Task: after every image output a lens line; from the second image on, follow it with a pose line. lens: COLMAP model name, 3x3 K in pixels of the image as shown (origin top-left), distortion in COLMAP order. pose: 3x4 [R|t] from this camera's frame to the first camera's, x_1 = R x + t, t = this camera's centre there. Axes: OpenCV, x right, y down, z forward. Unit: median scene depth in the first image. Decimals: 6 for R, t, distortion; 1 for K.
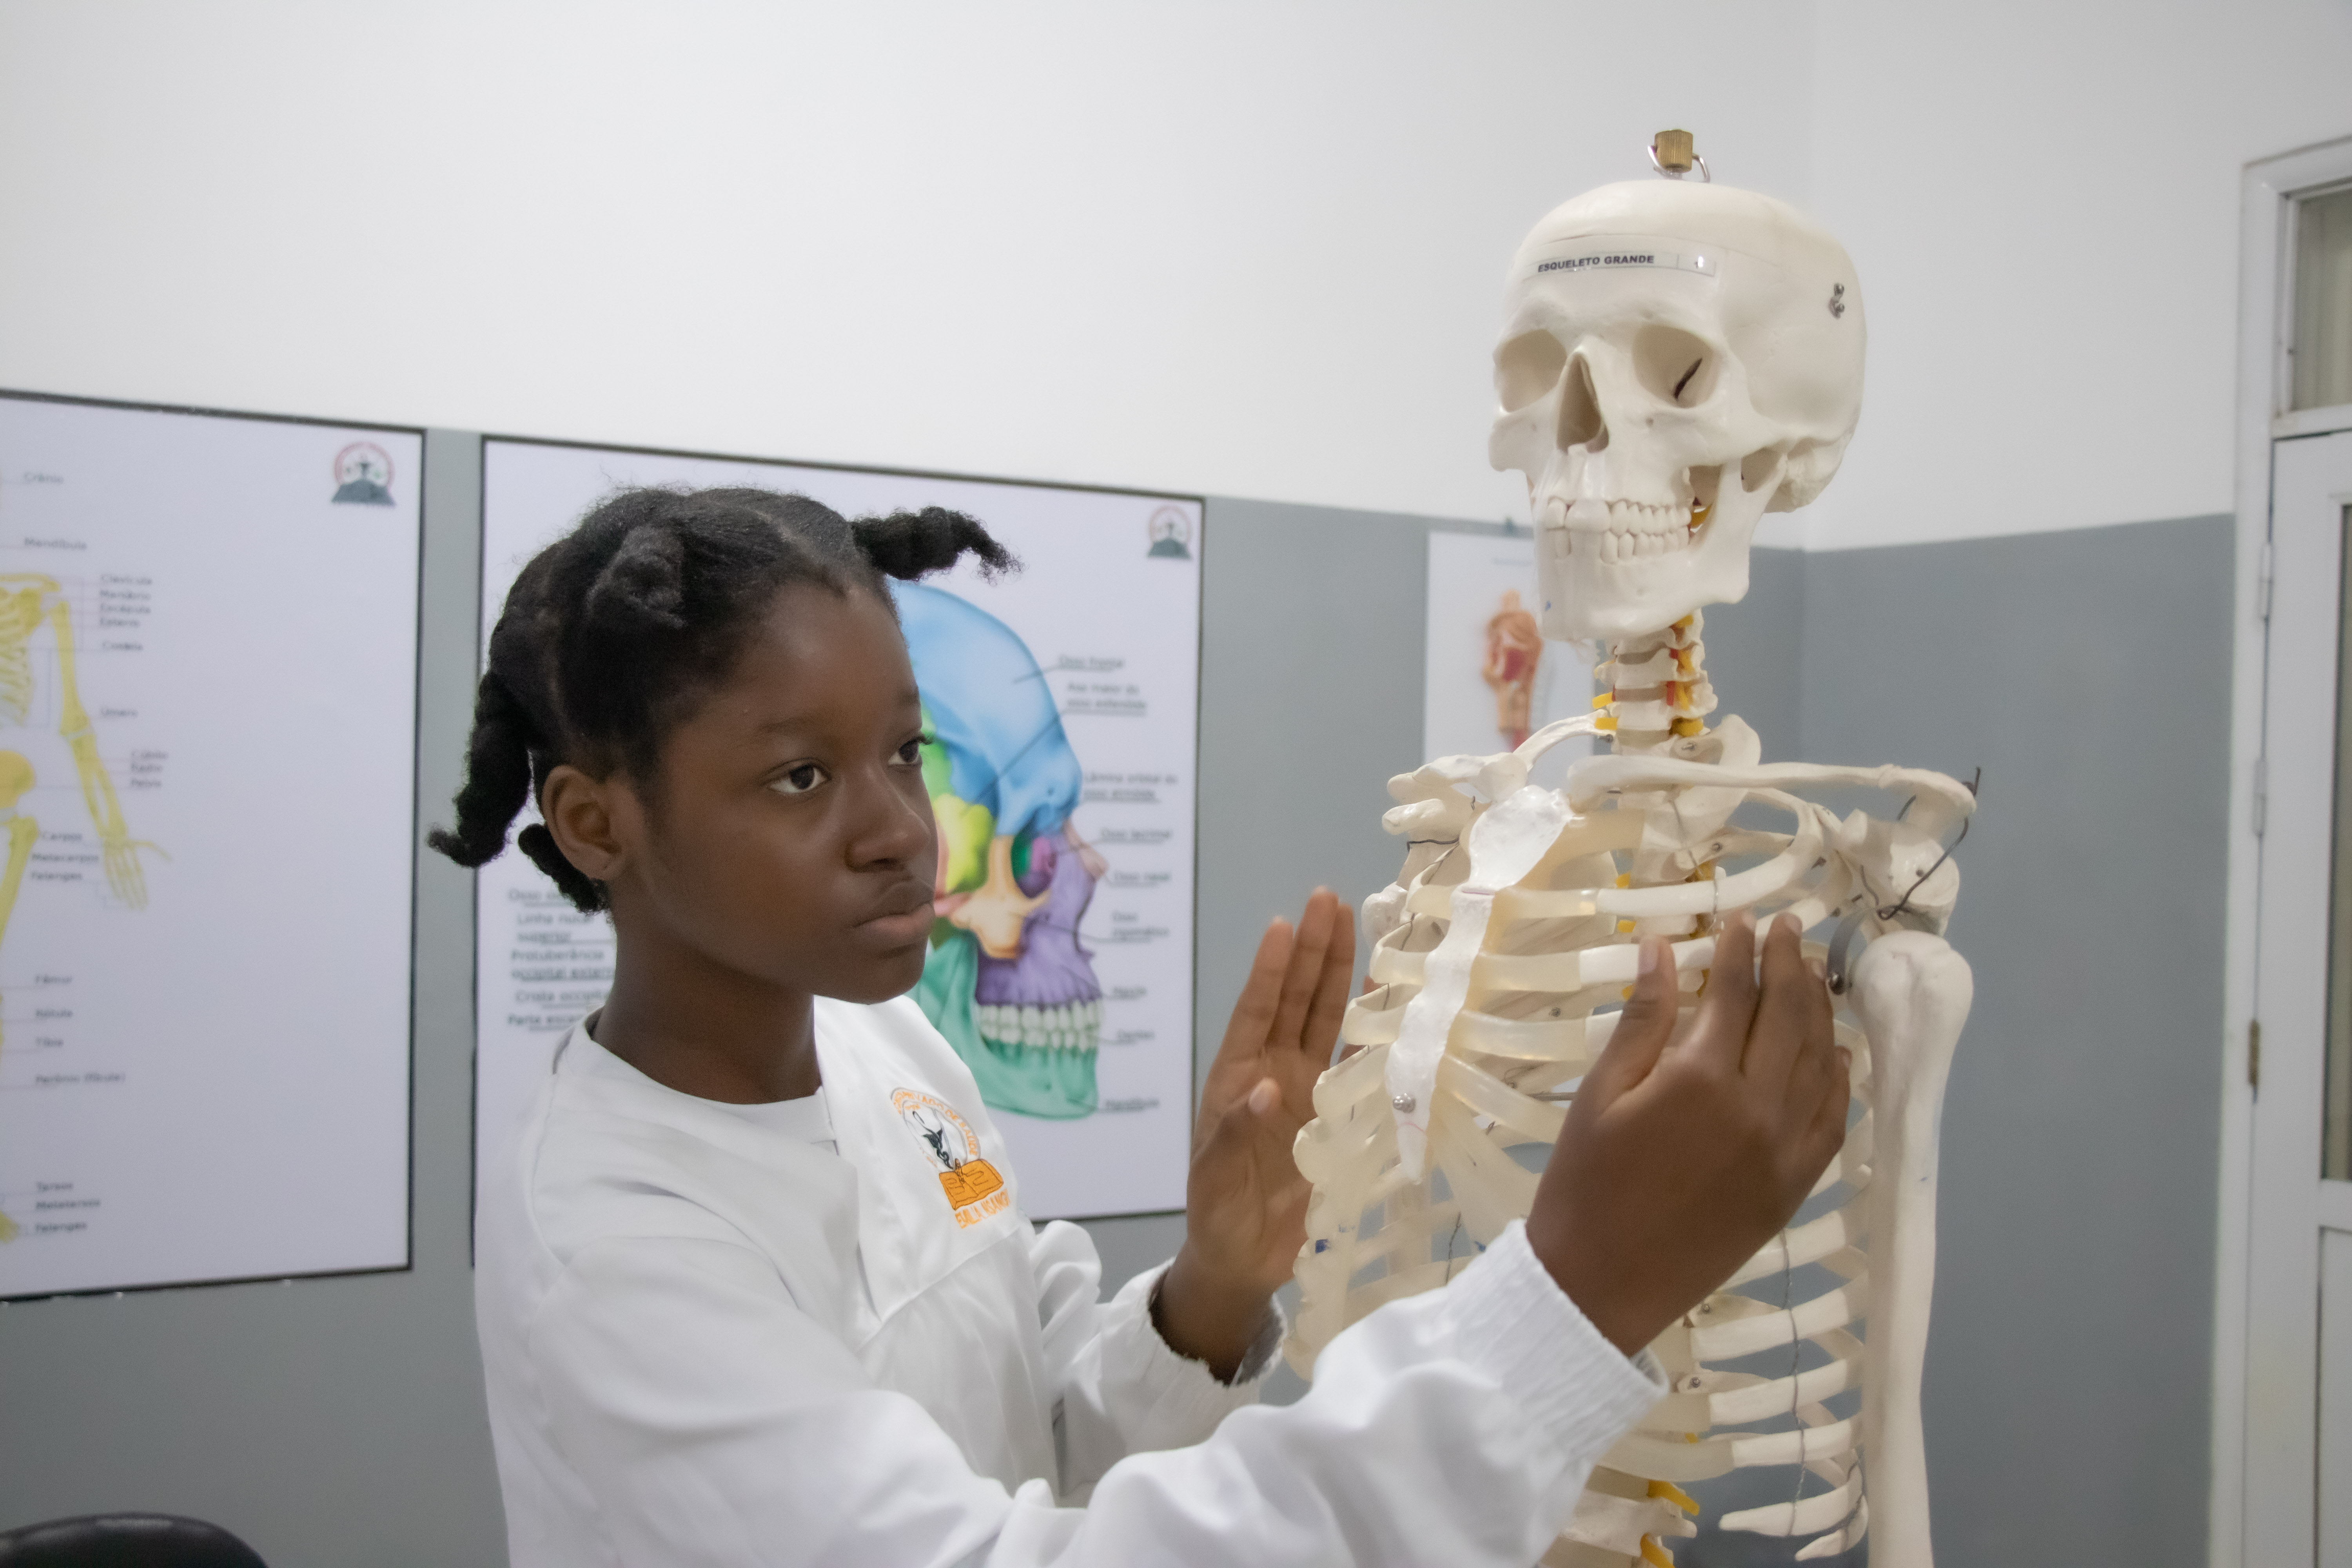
lens RADIAL K [[2529.5, 0, 1176.0], [0, 2529.5, 784.0], [0, 0, 1]] dist [-0.129214, 0.606772]
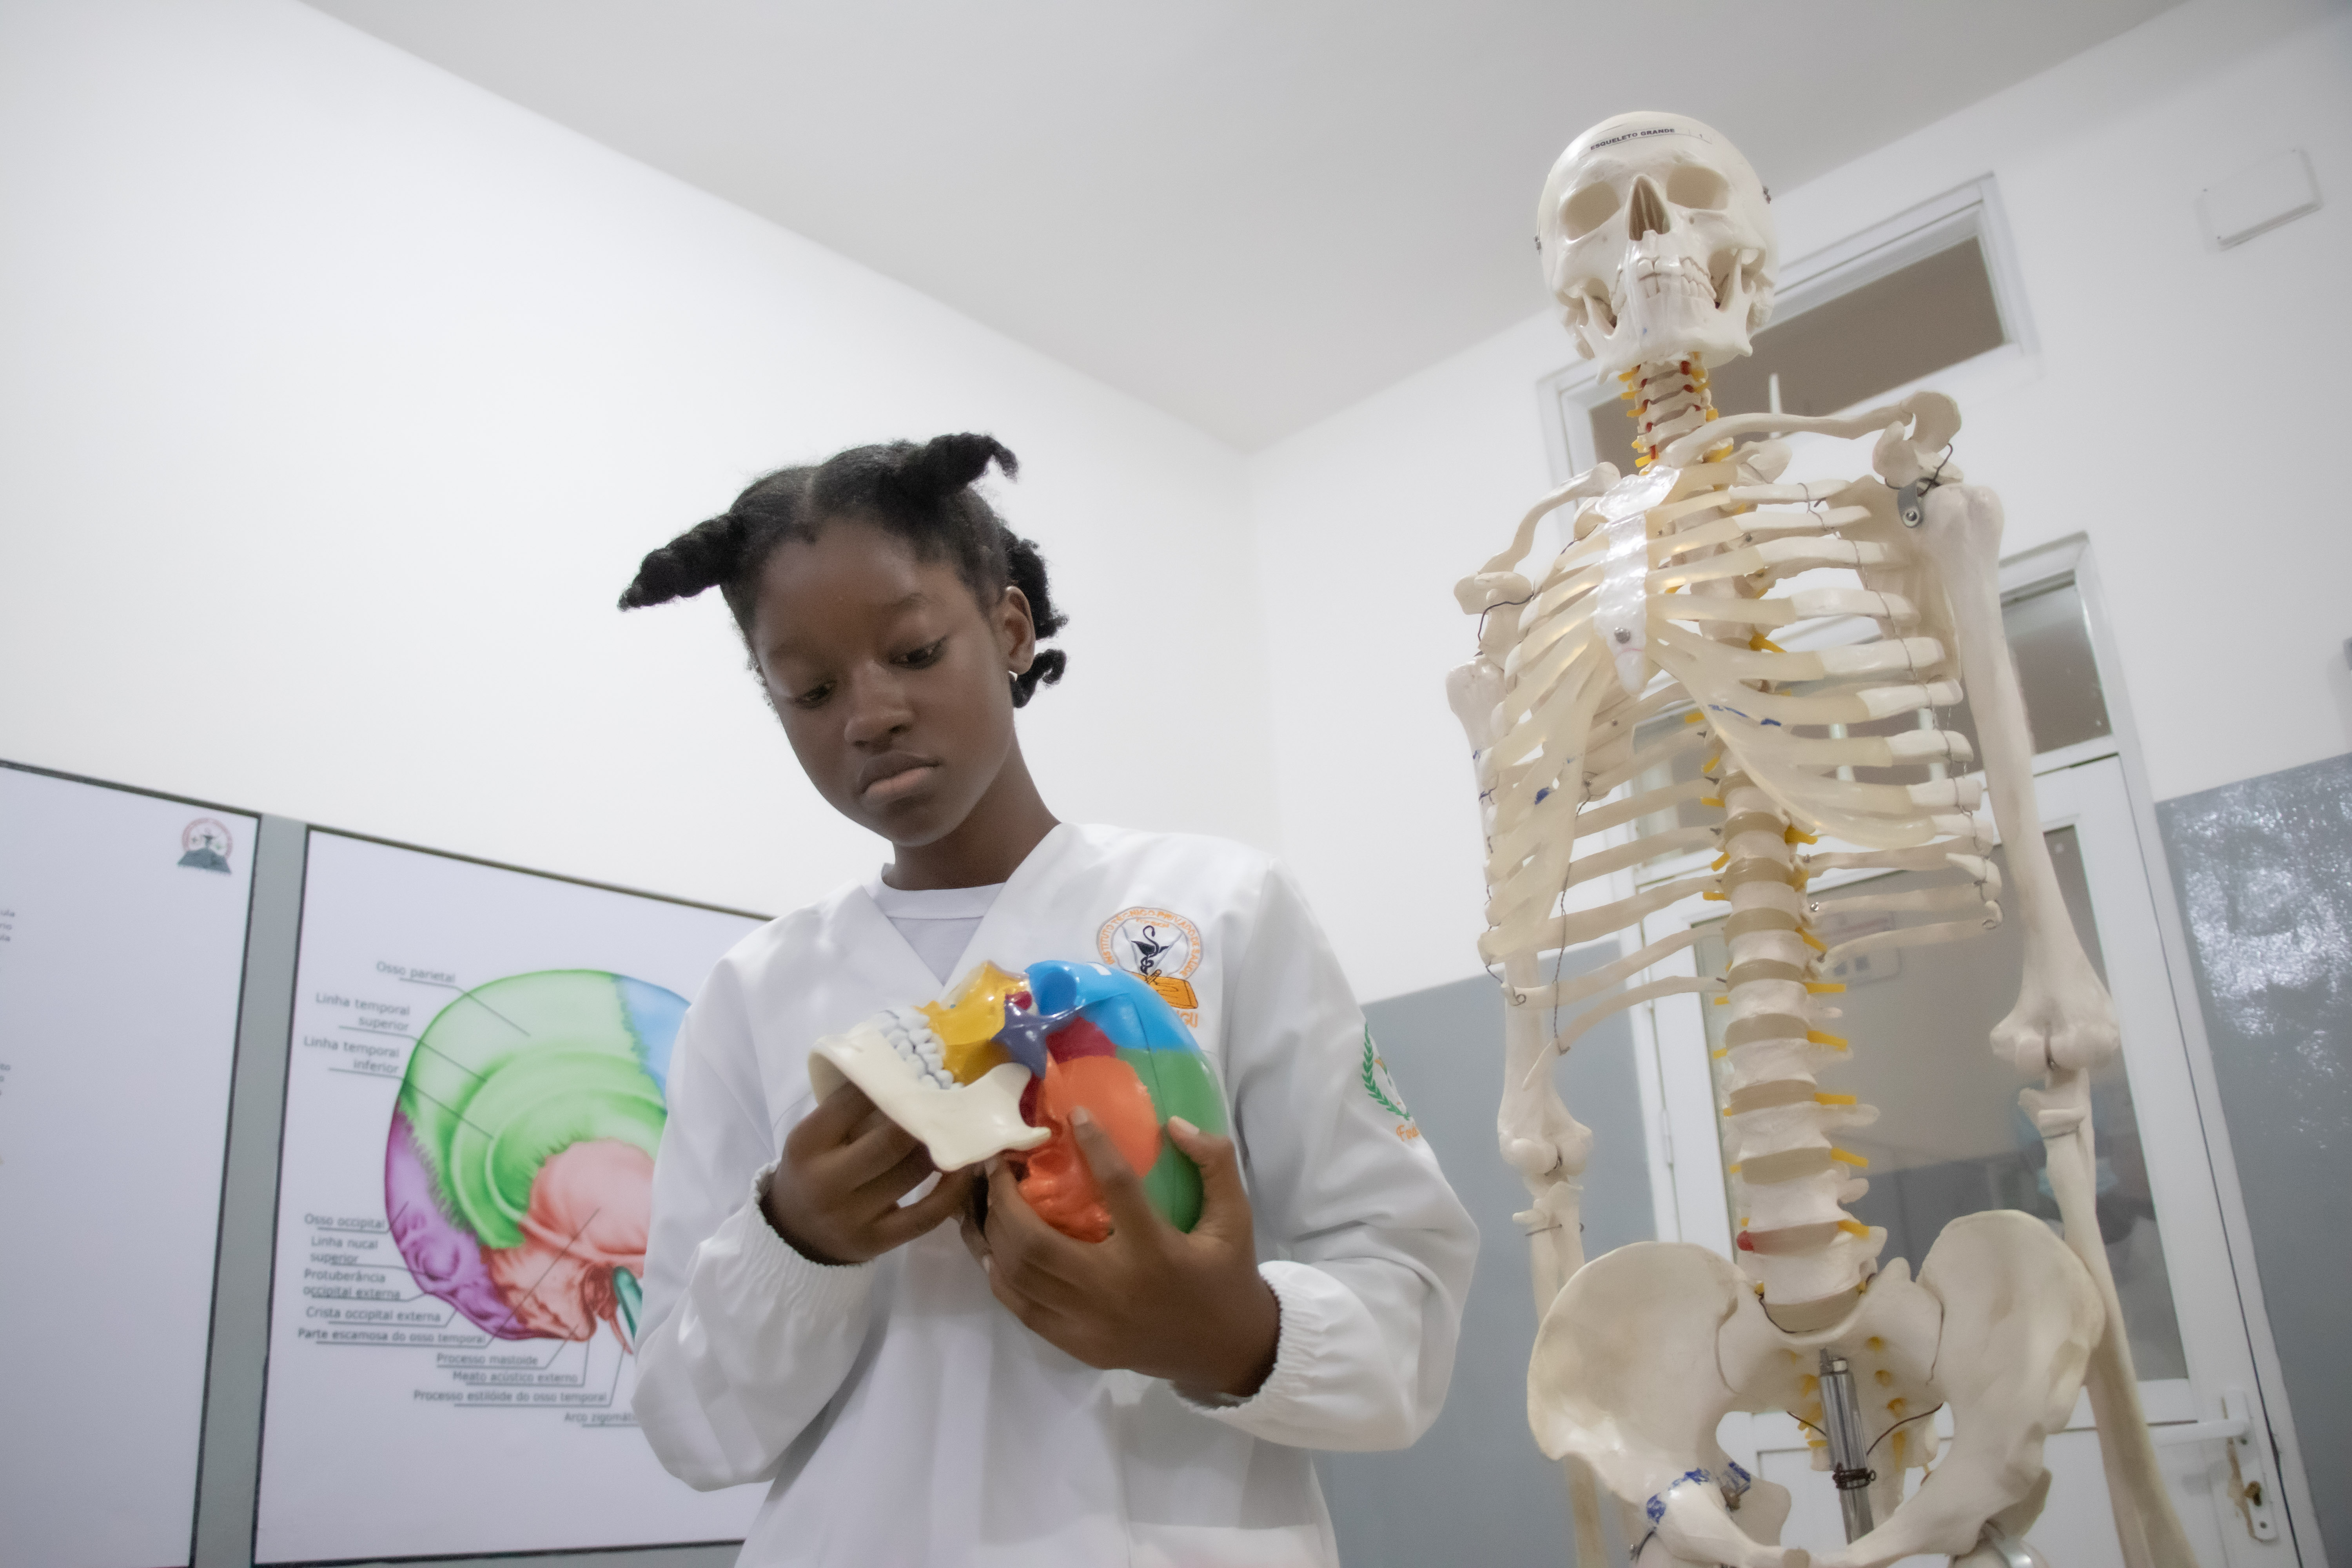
lens RADIAL K [[1954.0, 0, 1176.0], [0, 1954.0, 784.0], [0, 0, 1]] dist [-0.136690, 0.158155]
pose [[0.956971, 0.018360, 0.289602, -0.147388], [0.082280, 0.939869, -0.331476, 0.180220], [-0.278274, 0.341042, 0.897917, 0.065656]]
